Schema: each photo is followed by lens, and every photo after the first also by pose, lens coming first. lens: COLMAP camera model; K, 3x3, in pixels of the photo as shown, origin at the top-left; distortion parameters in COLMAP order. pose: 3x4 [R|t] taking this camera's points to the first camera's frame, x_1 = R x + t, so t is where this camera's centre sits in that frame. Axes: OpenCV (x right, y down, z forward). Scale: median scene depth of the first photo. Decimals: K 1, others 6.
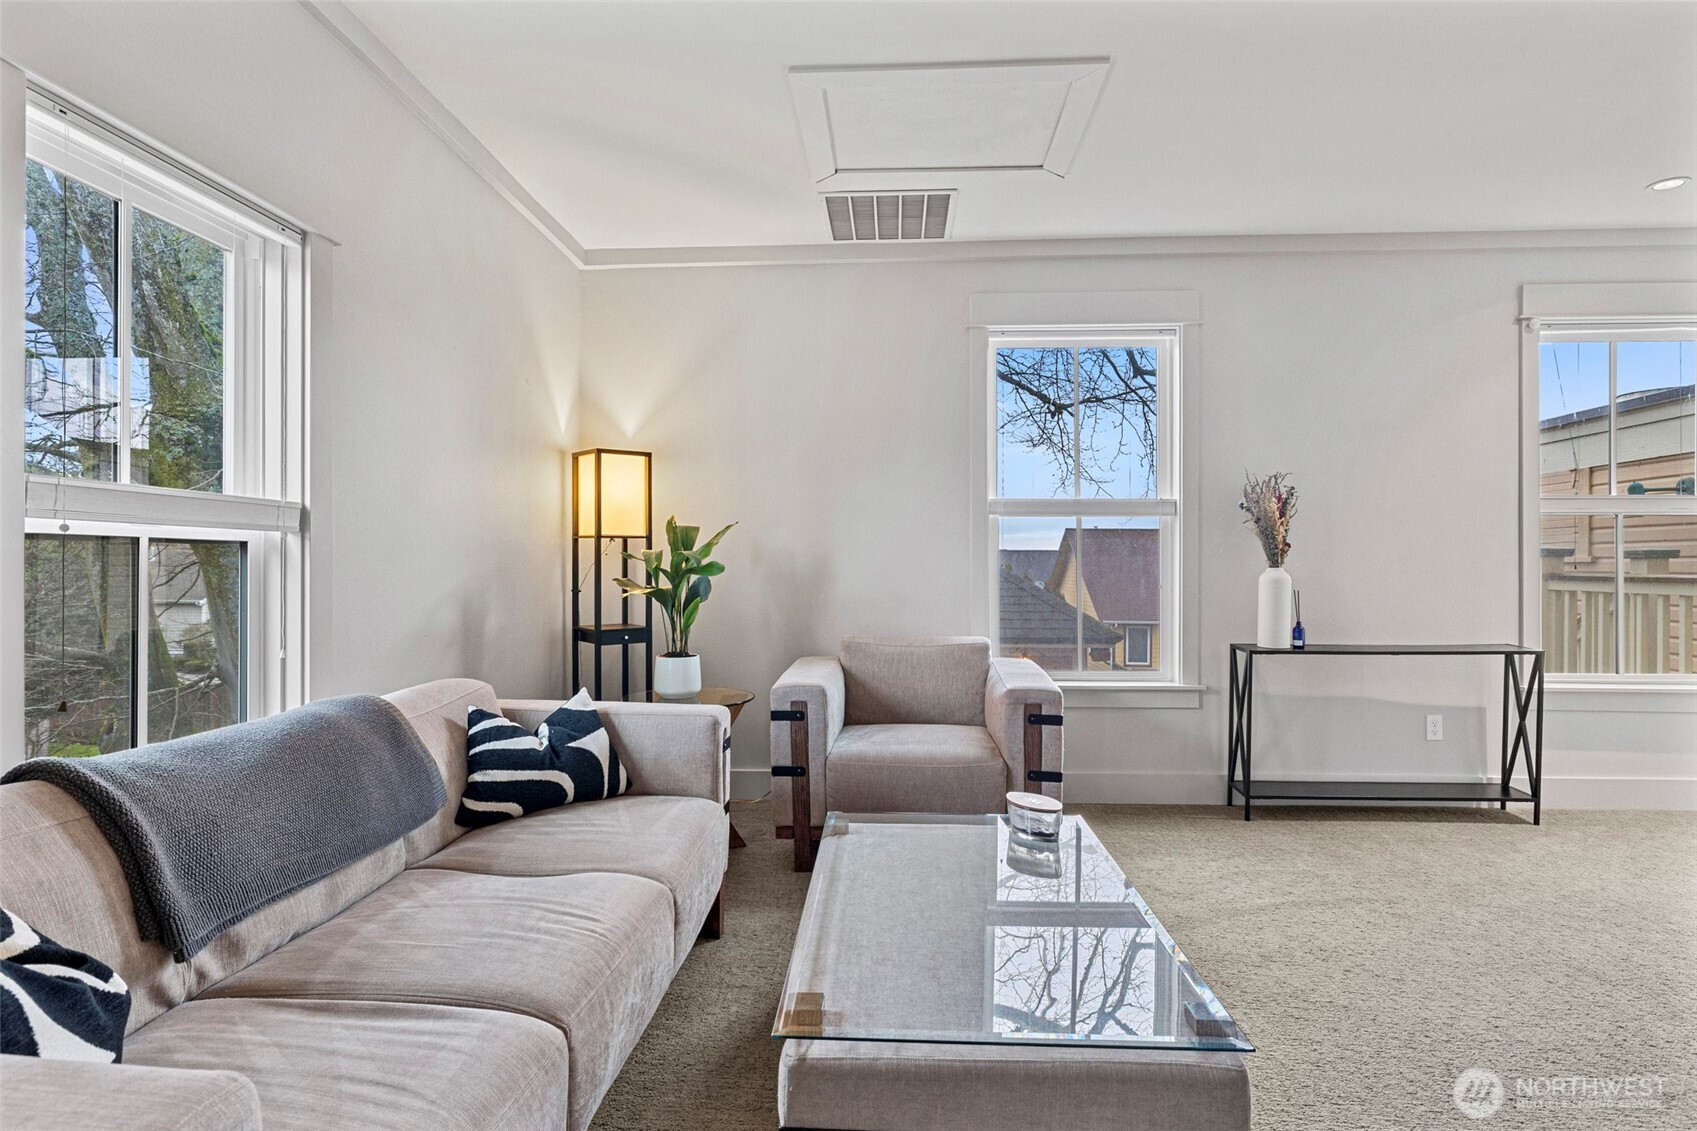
lens RADIAL K [[896.8, 0, 844.2], [0, 896.8, 564.0], [0, 0, 1]] dist [0.000504, -0.000999]
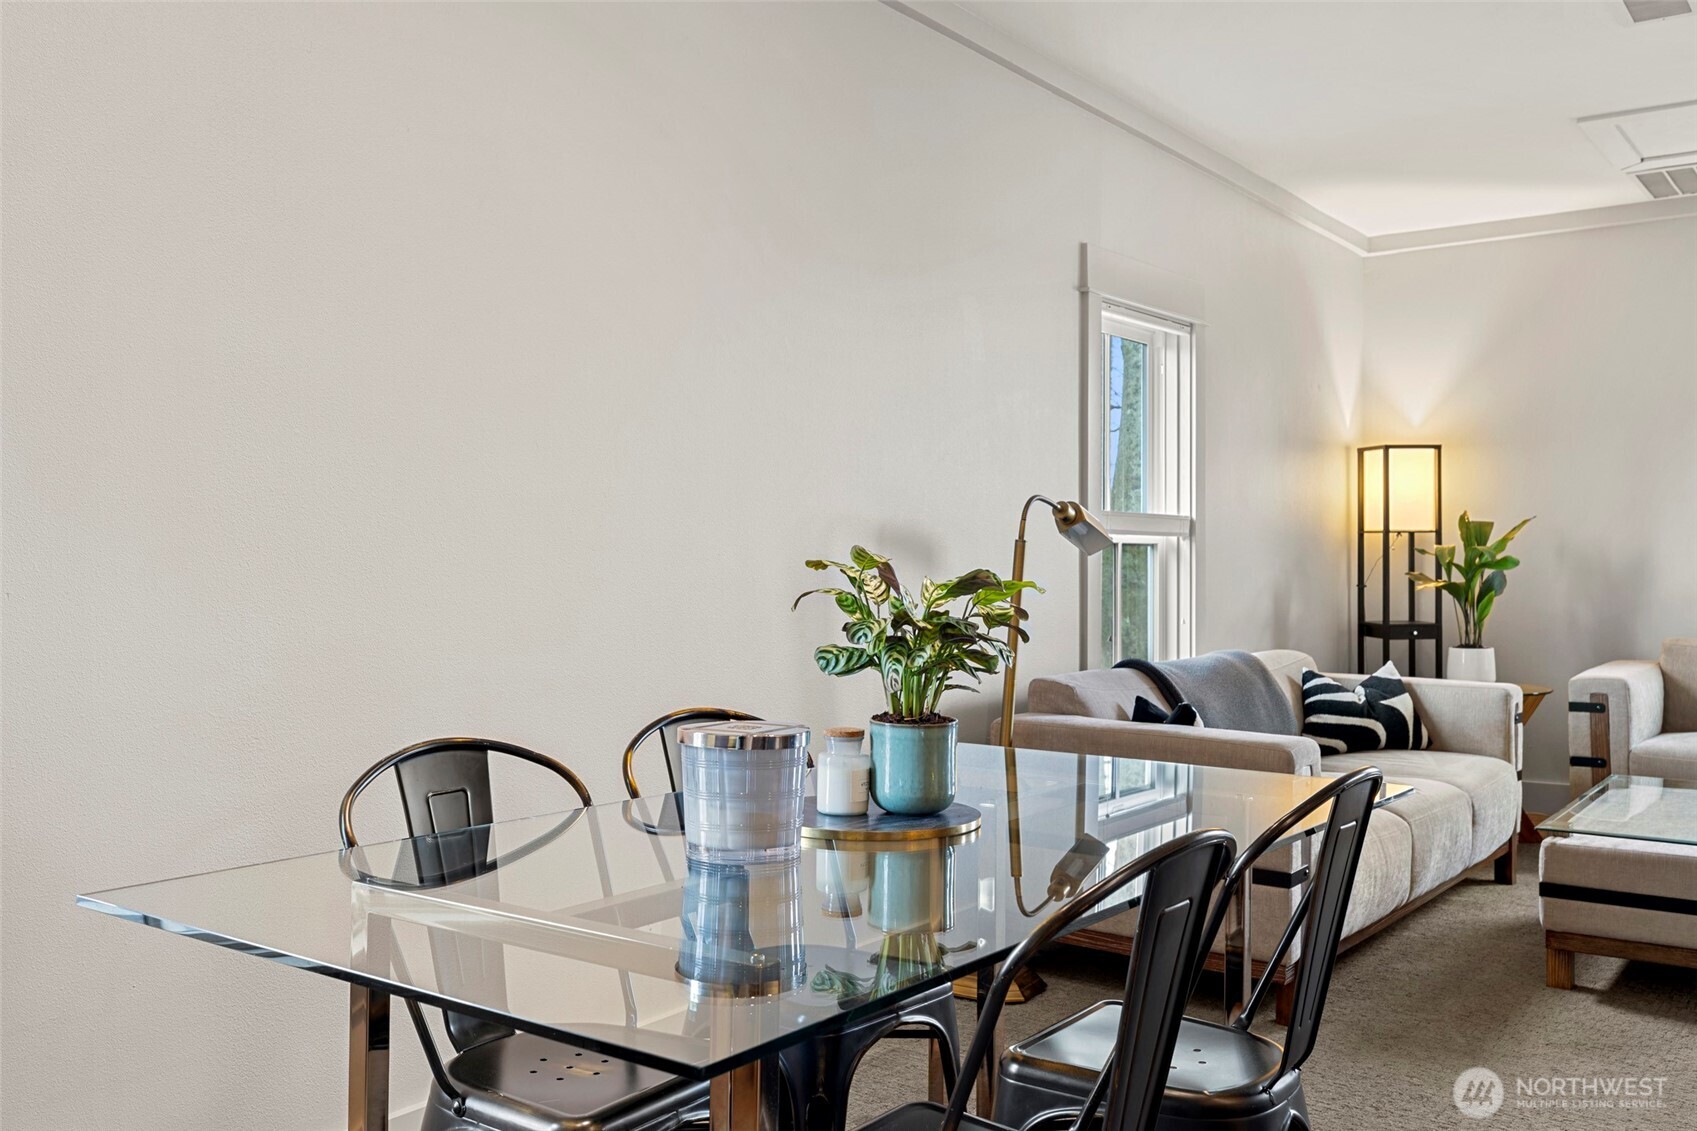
lens RADIAL K [[1522.0, 0, 846.7], [0, 1522.0, 560.6], [0, 0, 1]] dist [0.005998, 0.010033]
pose [[0.843830, -0.001263, -0.536609, 0.150274], [0.001657, 0.999999, 0.000251, 0.000440], [0.536608, -0.001101, 0.843831, -0.871731]]
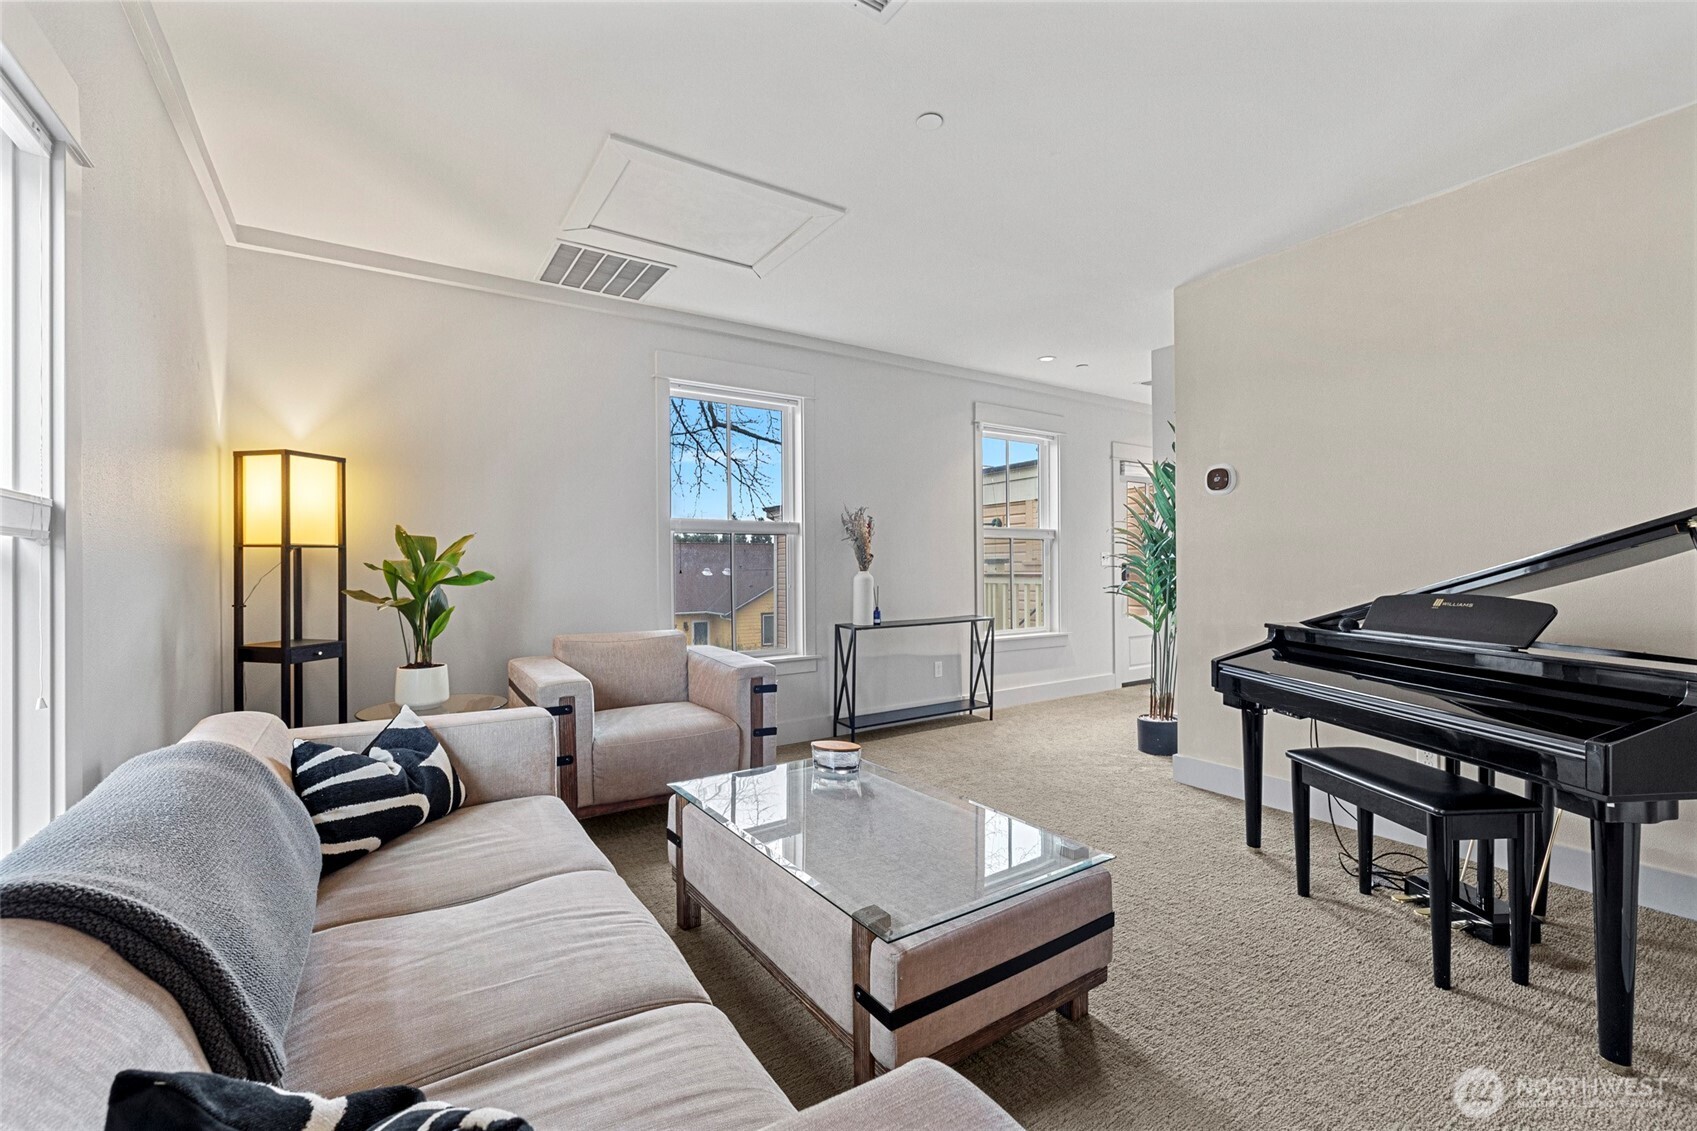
lens RADIAL K [[712.7, 0, 843.8], [0, 712.7, 564.2], [0, 0, 1]] dist [0.005112, 0.000752]
pose [[0.803087, -0.005475, 0.595836, -0.284790], [0.009661, 0.999946, -0.003833, -0.003637], [-0.595783, 0.008835, 0.803097, 0.083882]]
